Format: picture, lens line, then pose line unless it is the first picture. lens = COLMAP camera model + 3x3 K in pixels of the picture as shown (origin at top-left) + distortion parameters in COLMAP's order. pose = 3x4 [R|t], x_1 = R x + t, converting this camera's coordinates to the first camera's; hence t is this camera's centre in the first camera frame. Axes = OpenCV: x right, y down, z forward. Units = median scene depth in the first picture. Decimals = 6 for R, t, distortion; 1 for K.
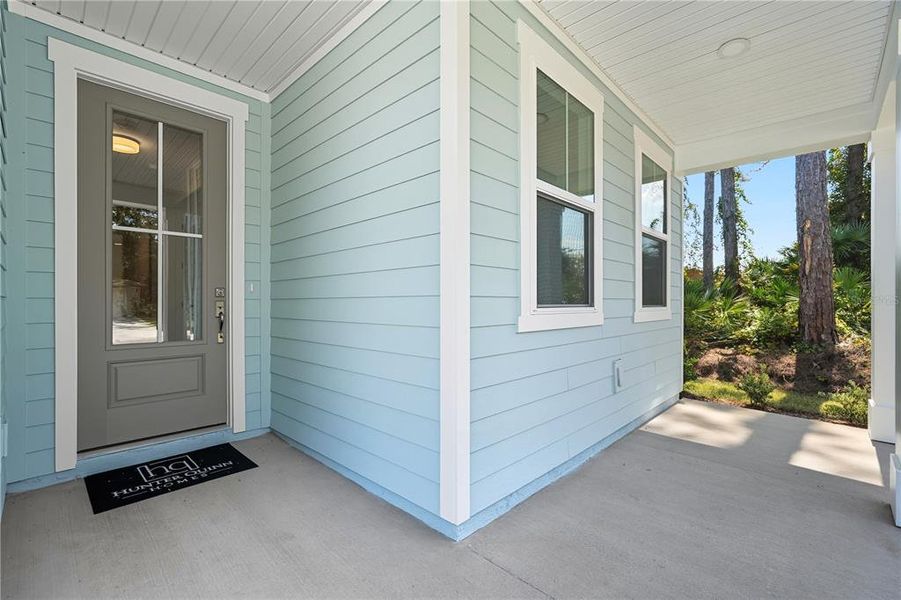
lens RADIAL K [[404.3, 0, 451.0], [0, 404.3, 301.1], [0, 0, 1]] dist [0.000311, 0.000924]
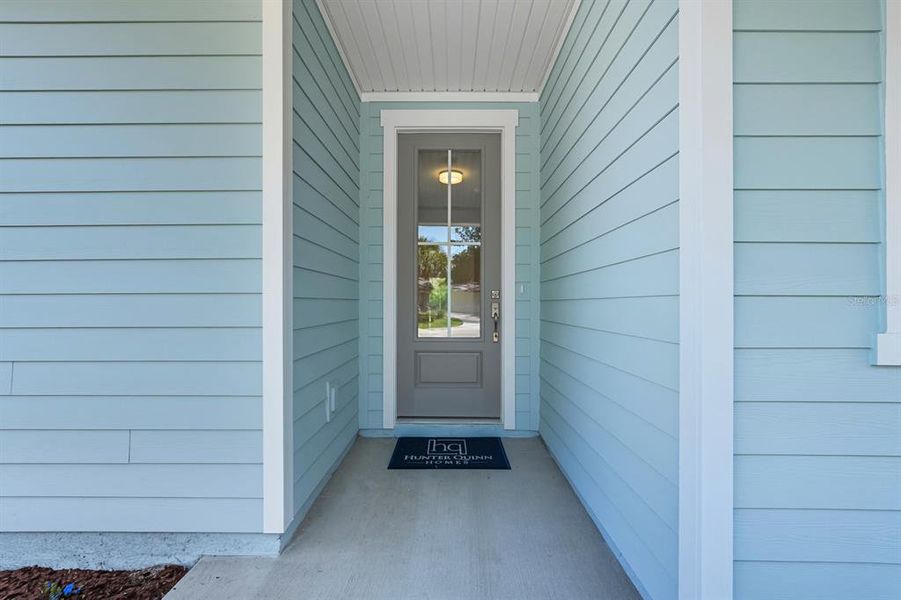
lens RADIAL K [[404.3, 0, 448.6], [0, 404.3, 301.1], [0, 0, 1]] dist [0.000311, 0.000924]
pose [[0.681366, -0.000758, -0.731942, 0.146165], [-0.001772, 0.999995, -0.002686, -0.000850], [0.731940, 0.003127, 0.681362, 0.211240]]
